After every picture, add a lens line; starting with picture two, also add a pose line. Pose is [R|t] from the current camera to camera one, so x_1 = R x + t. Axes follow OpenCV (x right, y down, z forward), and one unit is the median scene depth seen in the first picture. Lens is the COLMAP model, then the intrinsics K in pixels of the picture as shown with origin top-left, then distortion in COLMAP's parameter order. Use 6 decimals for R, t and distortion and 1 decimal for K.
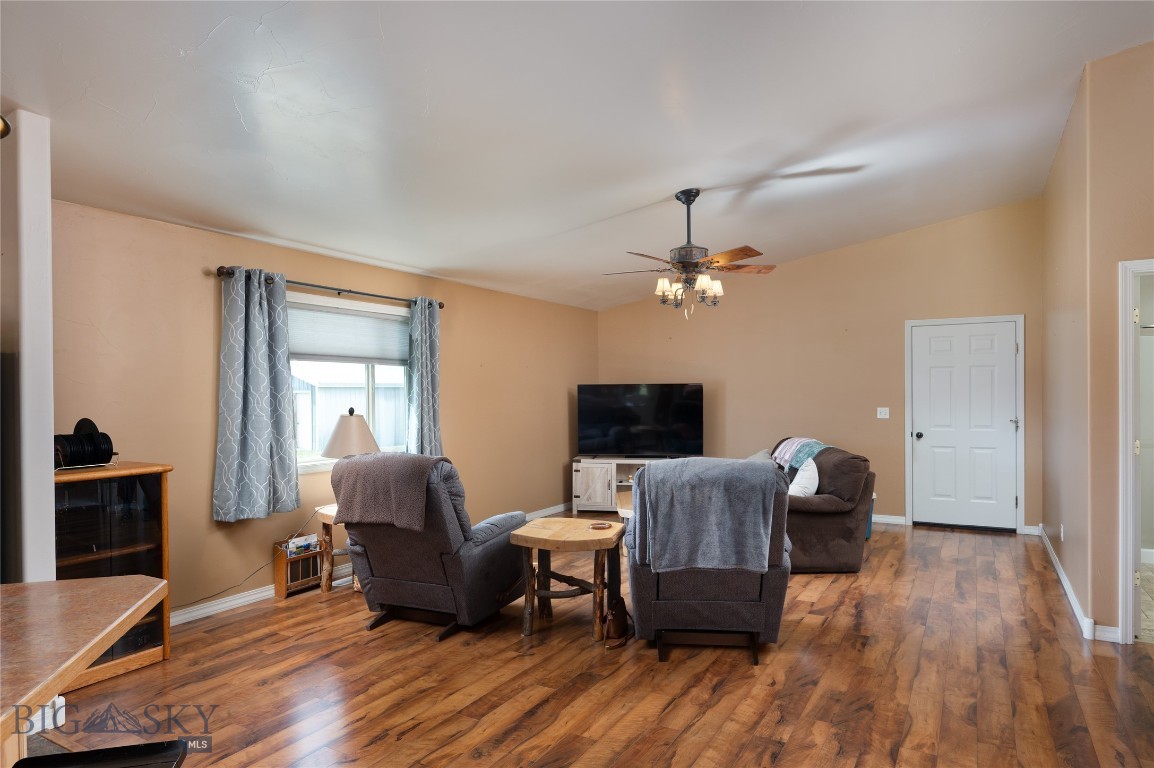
lens RADIAL K [[694.0, 0, 575.9], [0, 694.0, 389.4], [0, 0, 1]] dist [-0.047067, -0.000341]
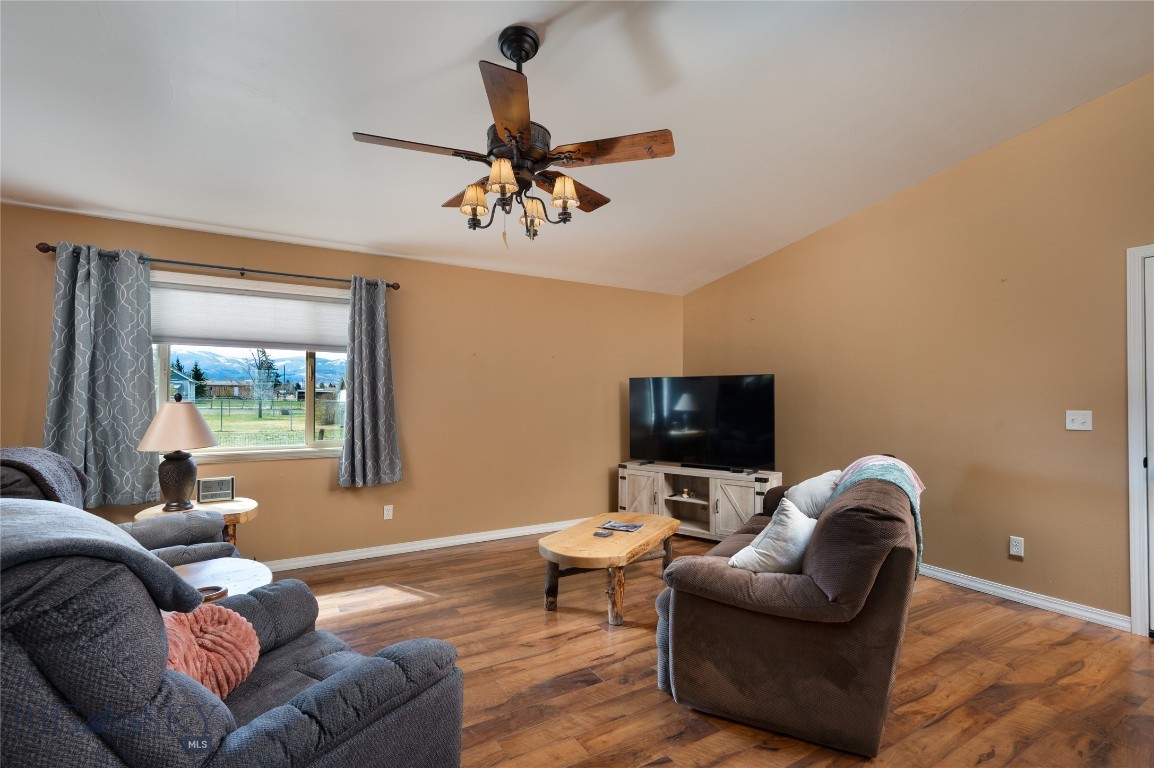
lens RADIAL K [[545.2, 0, 577.7], [0, 545.2, 387.3], [0, 0, 1]] dist [0.000682, -0.000235]
pose [[0.883179, 0.000147, -0.469037, 0.298350], [-0.005180, 0.999942, -0.009440, 0.013683], [0.469008, 0.010766, 0.883128, 0.420732]]
